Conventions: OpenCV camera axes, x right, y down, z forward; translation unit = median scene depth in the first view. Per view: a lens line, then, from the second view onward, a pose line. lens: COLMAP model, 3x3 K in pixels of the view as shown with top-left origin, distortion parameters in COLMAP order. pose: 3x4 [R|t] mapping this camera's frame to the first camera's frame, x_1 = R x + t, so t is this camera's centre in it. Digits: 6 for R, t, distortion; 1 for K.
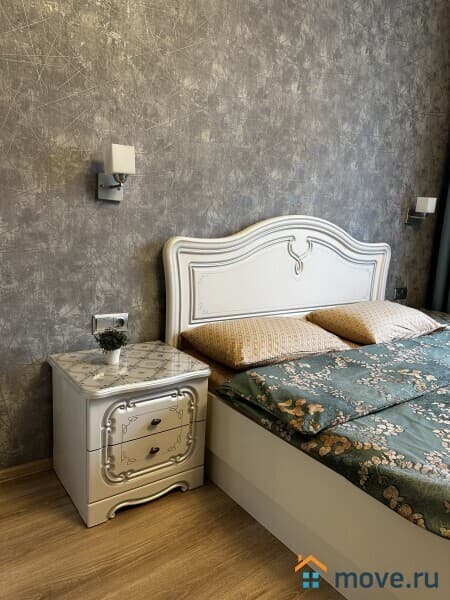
lens RADIAL K [[417.6, 0, 228.6], [0, 417.6, 298.5], [0, 0, 1]] dist [0.048937, -0.066738]
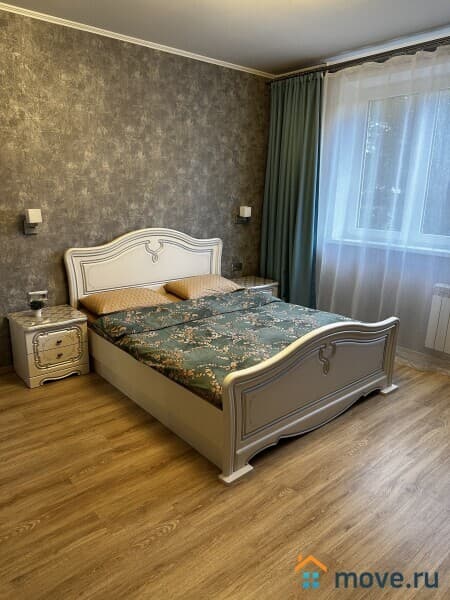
lens RADIAL K [[417.6, 0, 220.9], [0, 417.6, 298.9], [0, 0, 1]] dist [0.048937, -0.066738]
pose [[0.997810, -0.049755, 0.043577, 0.473378], [0.045670, 0.994877, 0.090187, -0.066438], [-0.047841, -0.088000, 0.994971, -0.967450]]
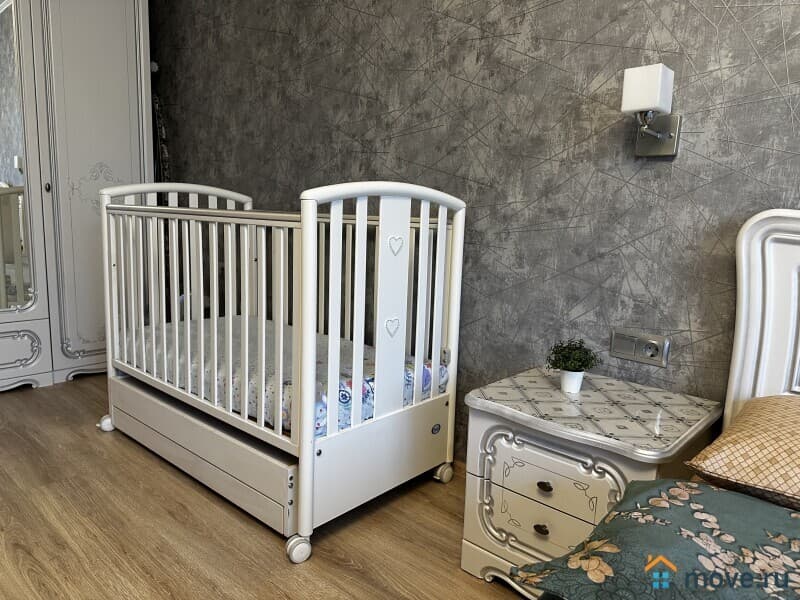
lens RADIAL K [[556.8, 0, 400.7], [0, 556.8, 303.0], [0, 0, 1]] dist [0.048937, -0.066738]
pose [[0.183876, 0.118927, -0.975728, 0.494874], [-0.181029, 0.979771, 0.085305, -0.014425], [0.966136, 0.160950, 0.201685, 0.468540]]
